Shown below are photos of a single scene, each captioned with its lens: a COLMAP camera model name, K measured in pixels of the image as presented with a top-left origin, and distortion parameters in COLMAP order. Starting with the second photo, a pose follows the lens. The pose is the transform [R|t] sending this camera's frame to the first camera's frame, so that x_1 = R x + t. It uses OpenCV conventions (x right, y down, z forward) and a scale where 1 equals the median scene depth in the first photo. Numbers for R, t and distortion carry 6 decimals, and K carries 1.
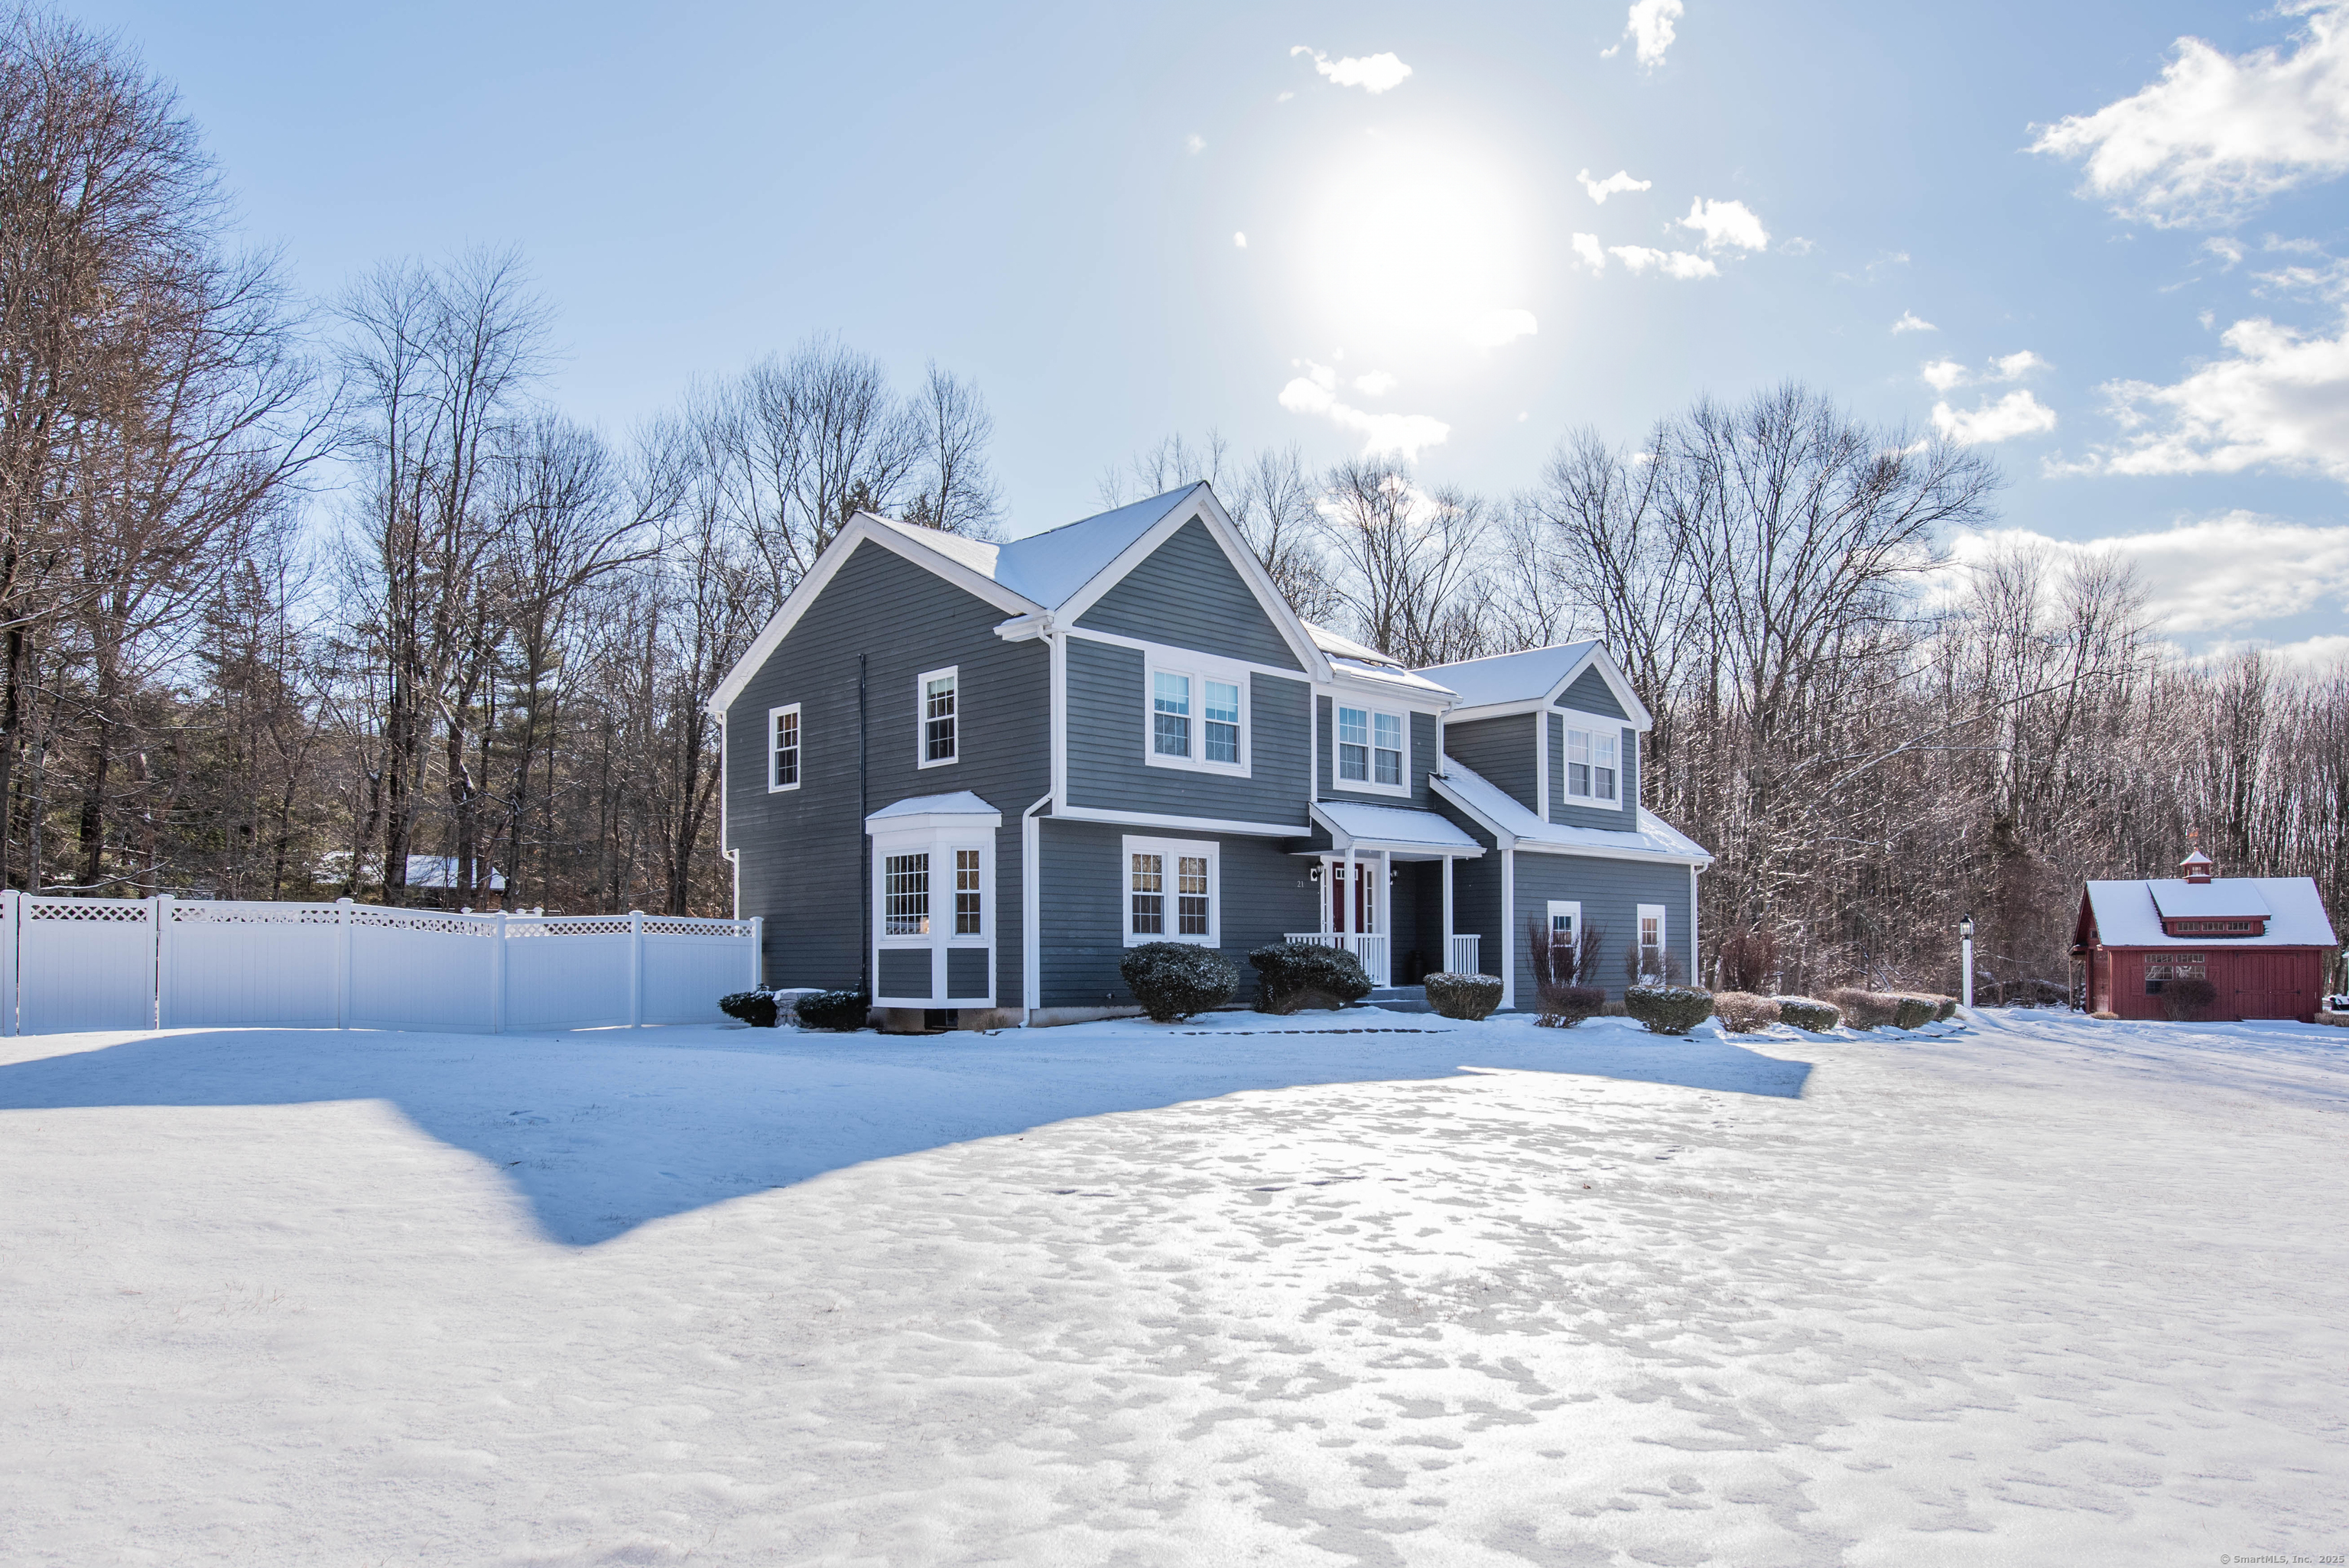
lens RADIAL K [[1469.7, 0, 1171.4], [0, 1469.7, 893.0], [0, 0, 1]] dist [-0.005396, -0.001404]
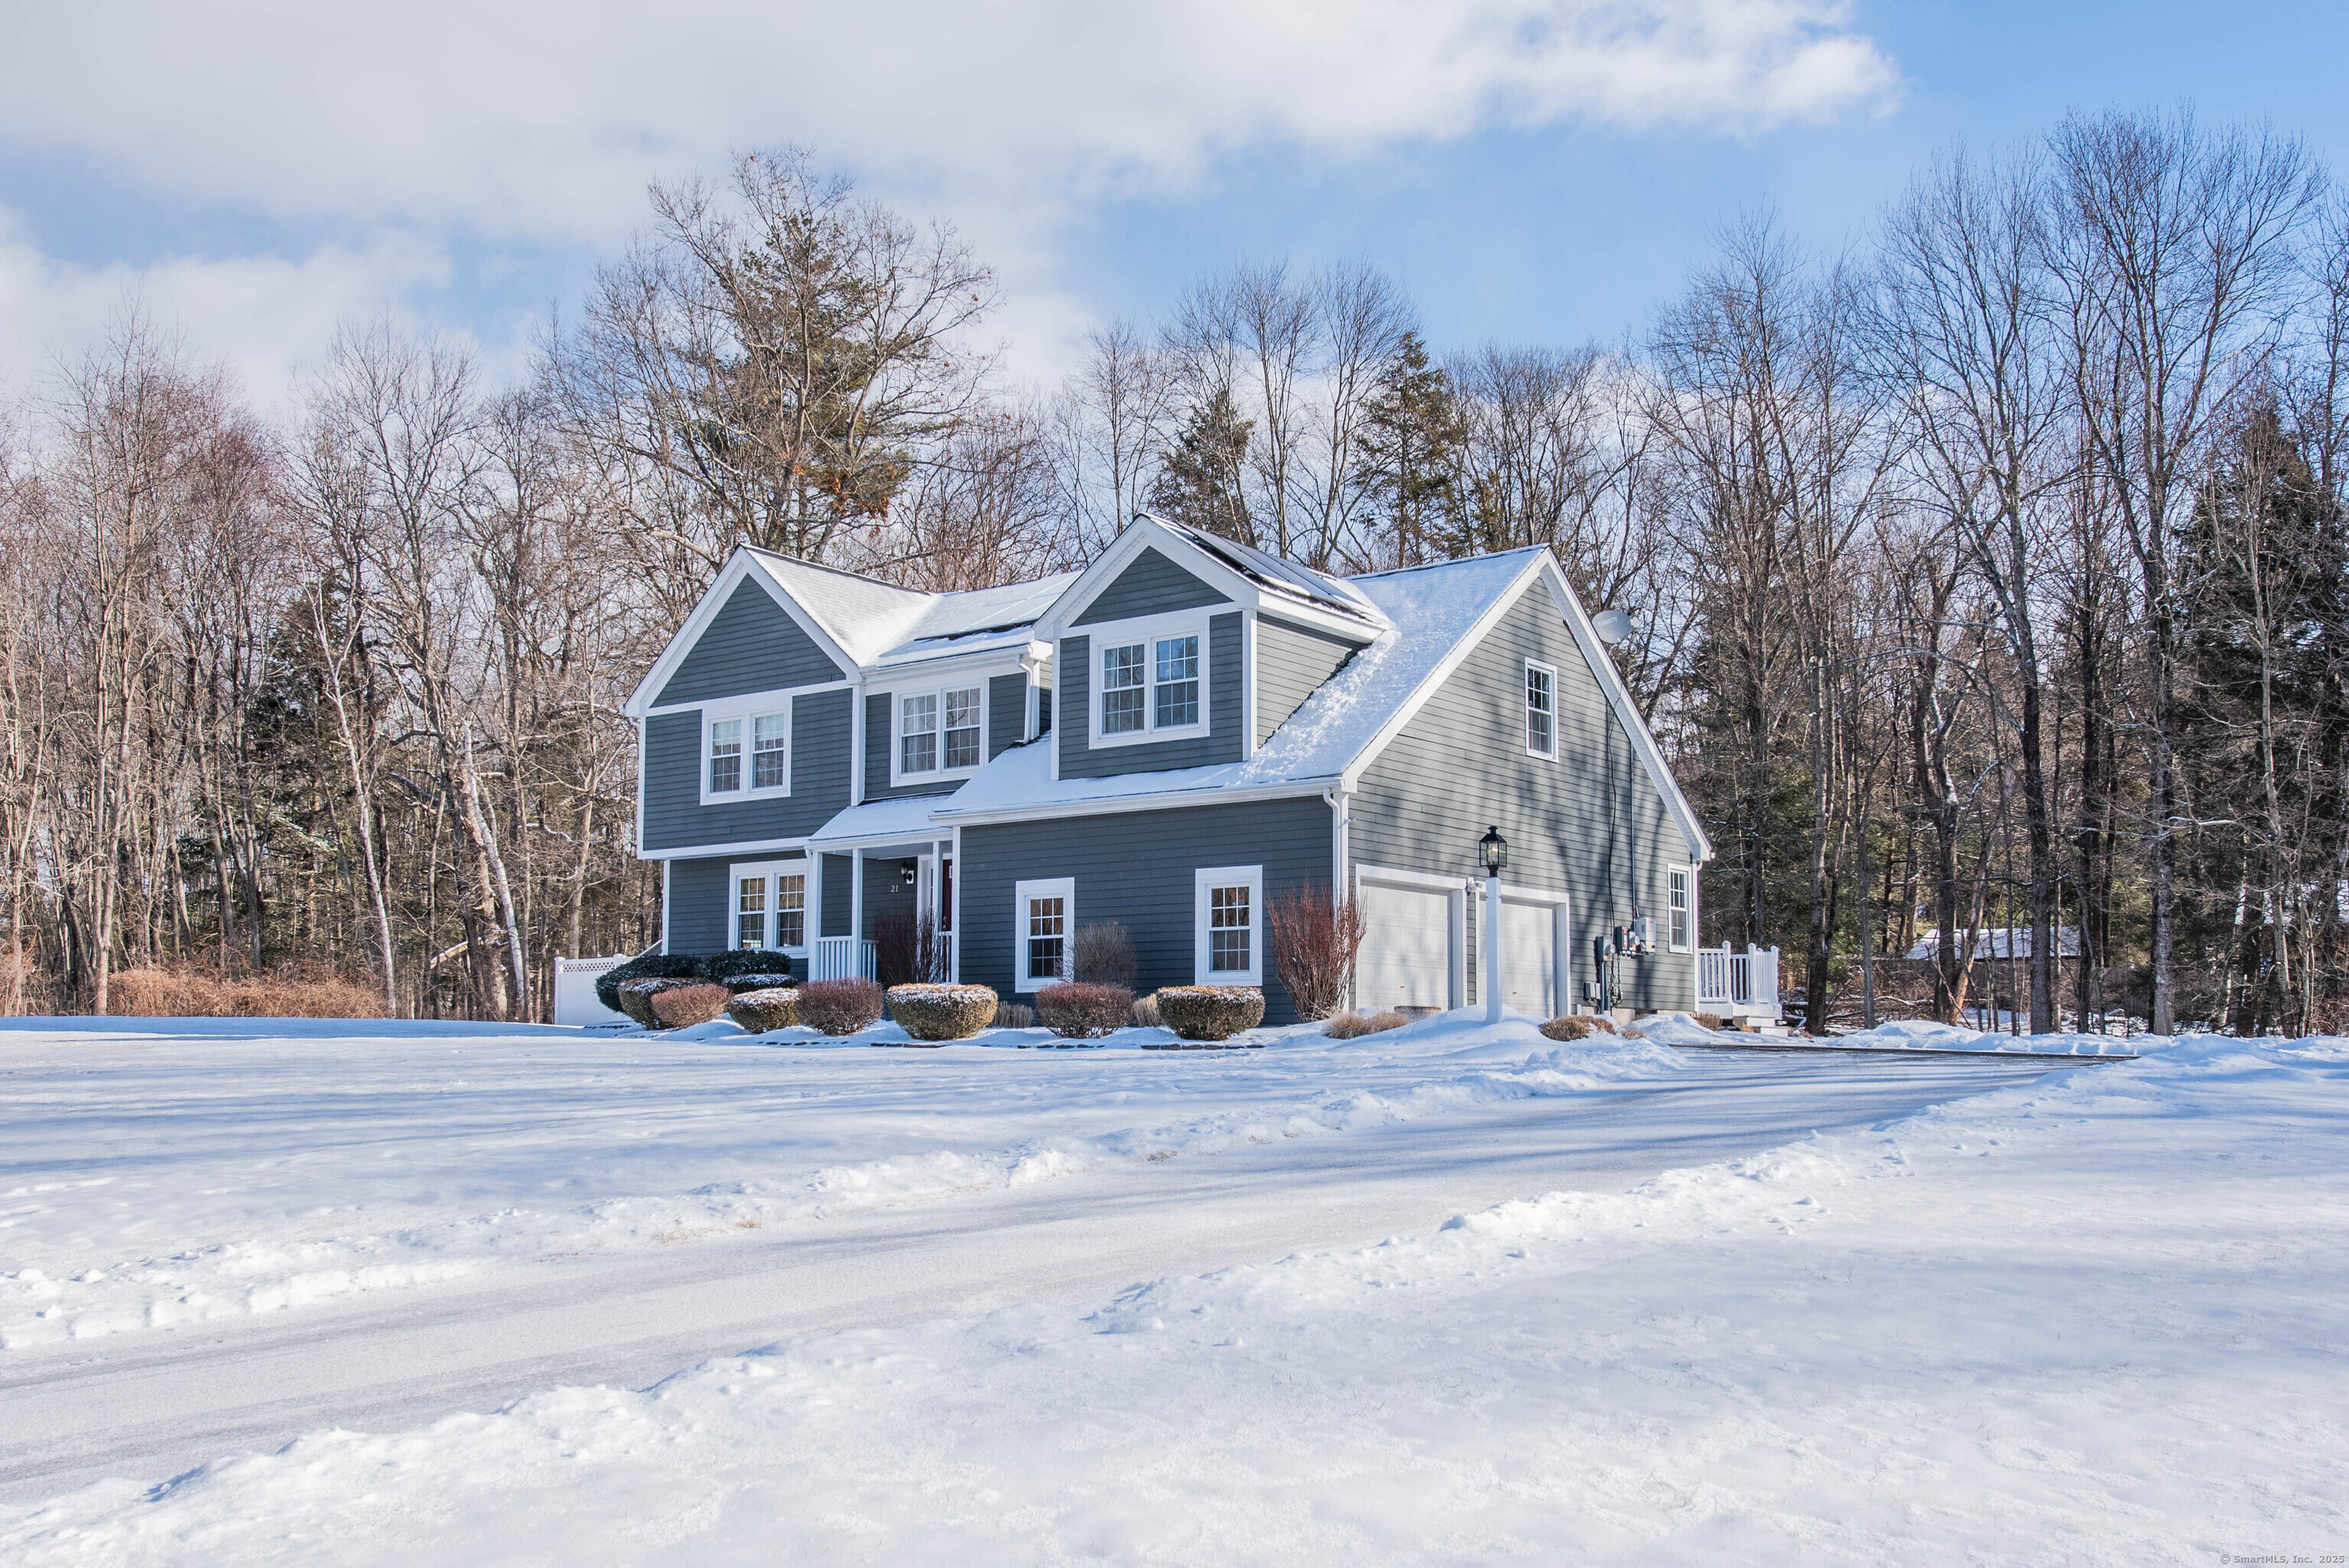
lens RADIAL K [[2144.2, 0, 1174.5], [0, 2144.2, 784.0], [0, 0, 1]] dist [-0.003160, -0.001704]
pose [[0.159027, -0.124572, -0.979384, 1.613645], [0.038762, 0.992031, -0.119887, 0.109096], [0.986513, -0.018897, 0.162589, 1.021815]]
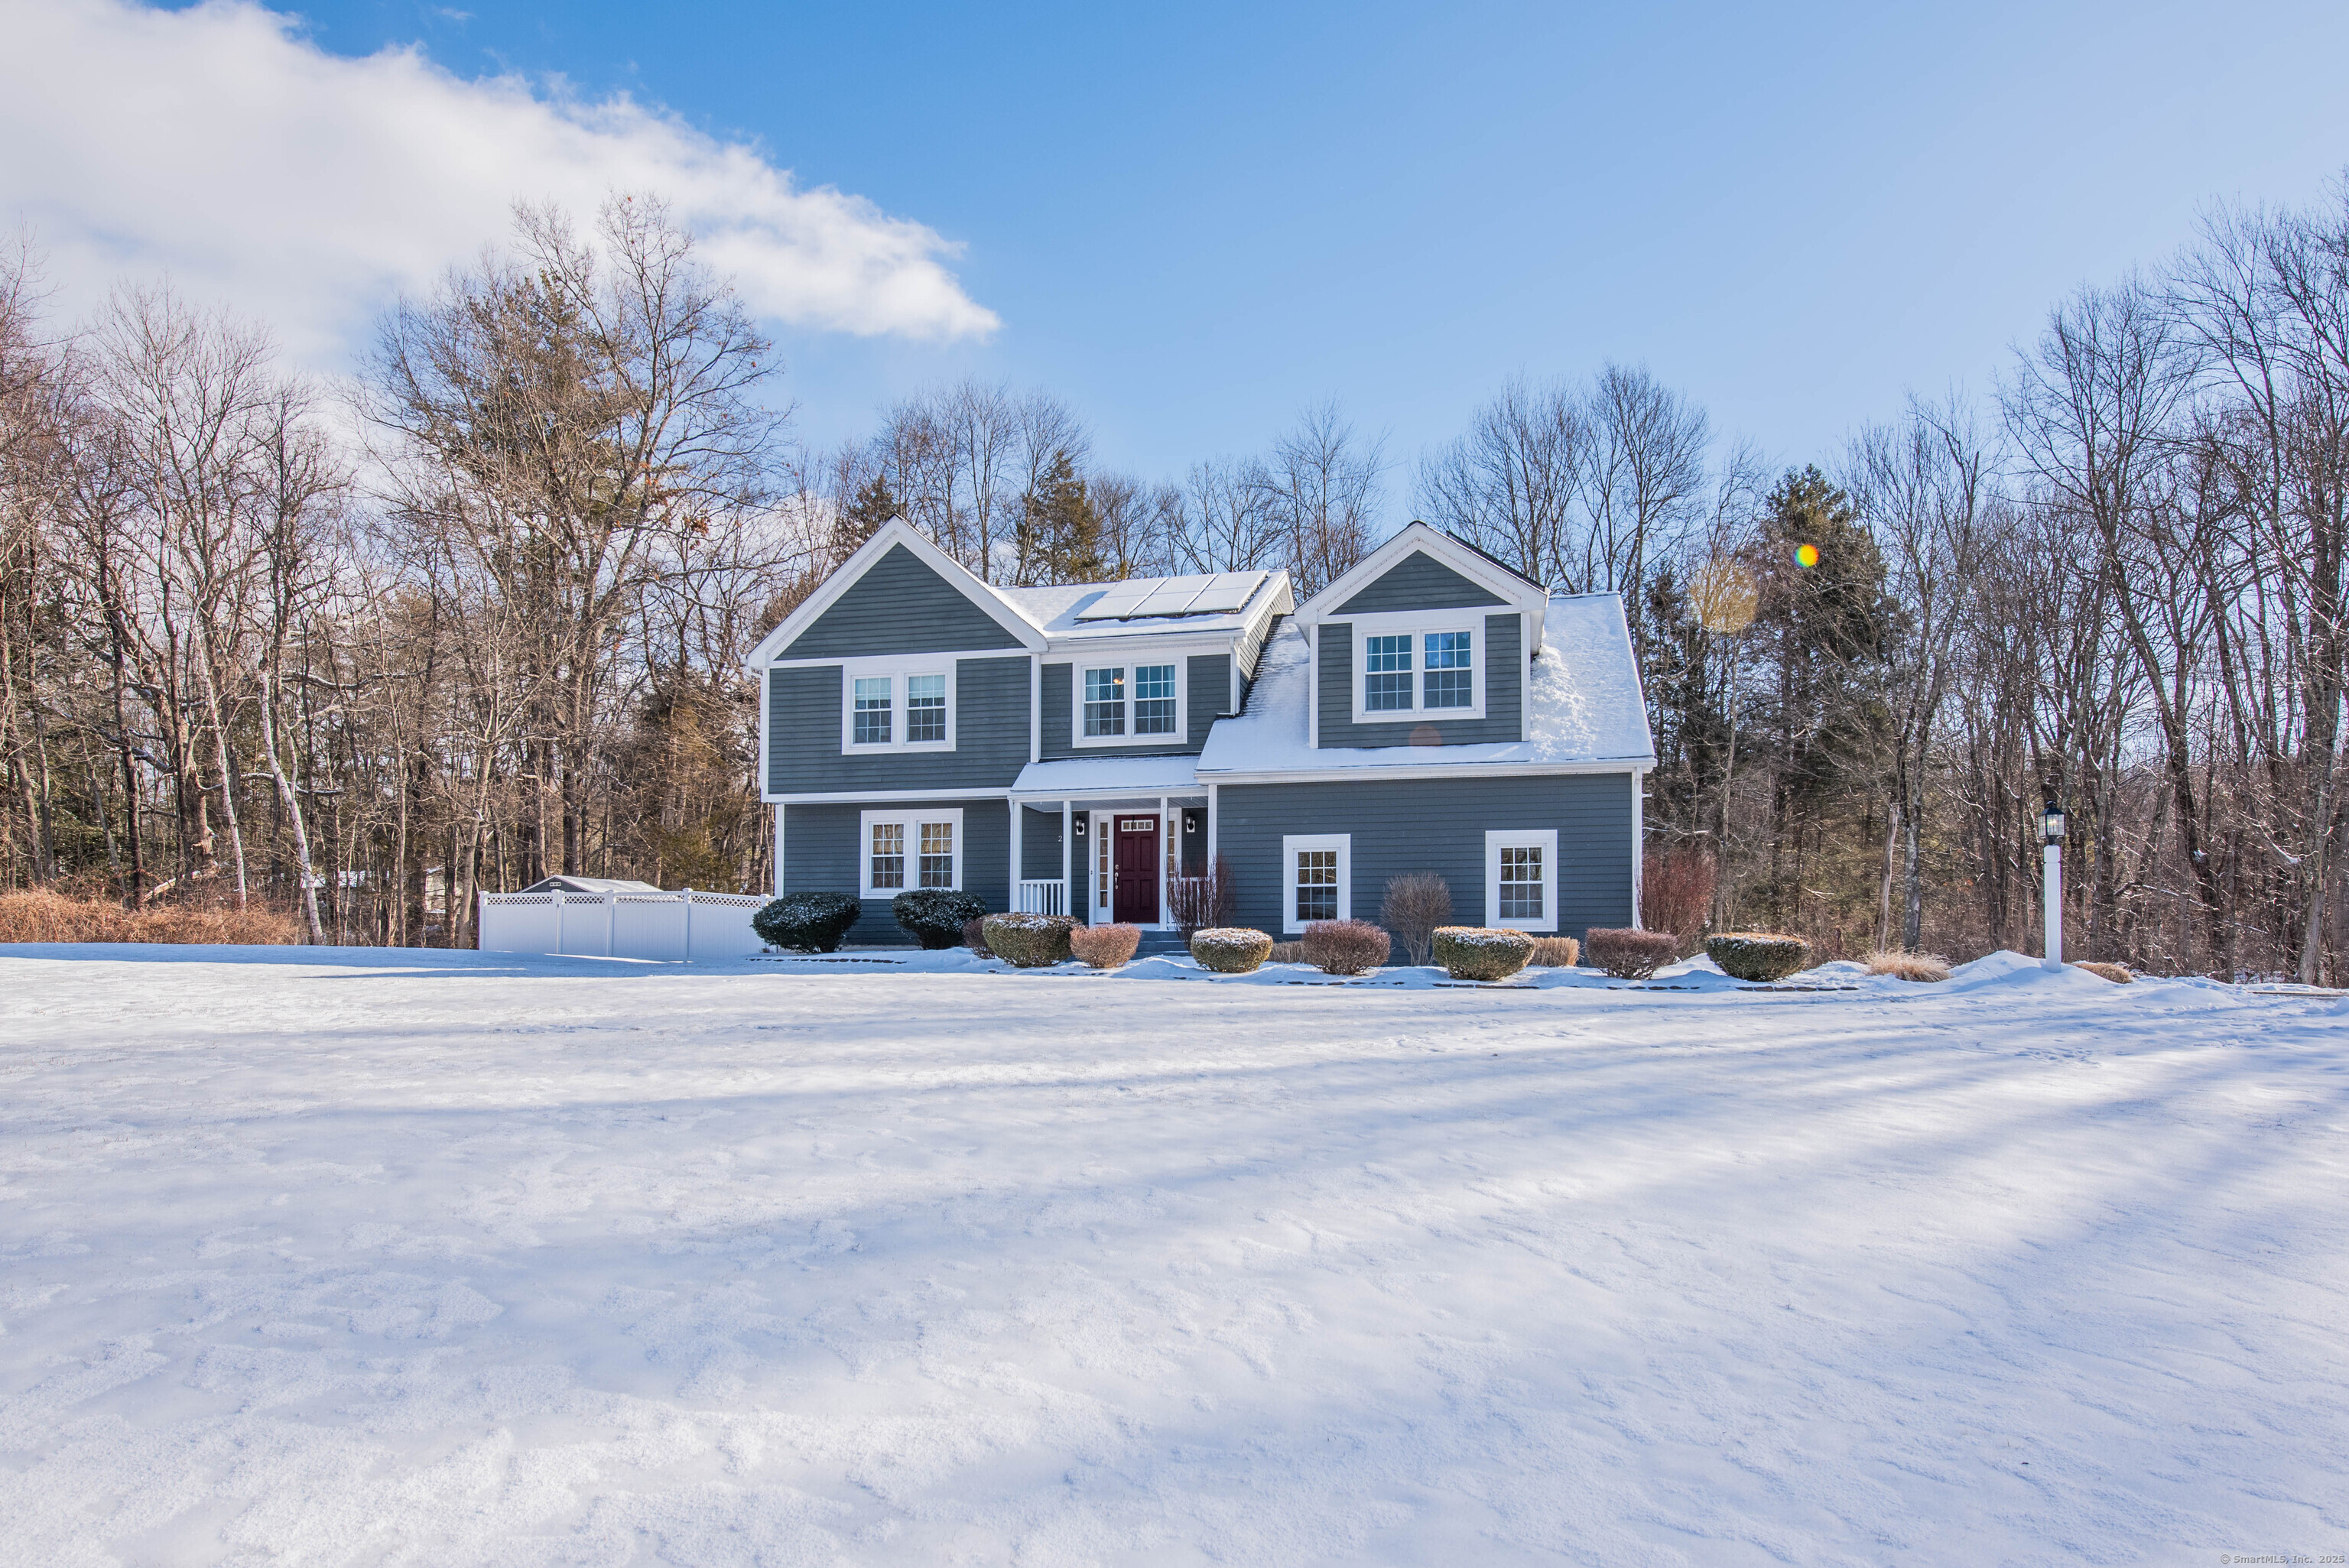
lens RADIAL K [[1391.9, 0, 1174.1], [0, 1391.9, 878.9], [0, 0, 1]] dist [0.003416, -0.000275]
pose [[0.546727, -0.054387, -0.835543, 1.062875], [0.031485, 0.998518, -0.044393, 0.077238], [0.836719, -0.002036, 0.547629, 0.541092]]
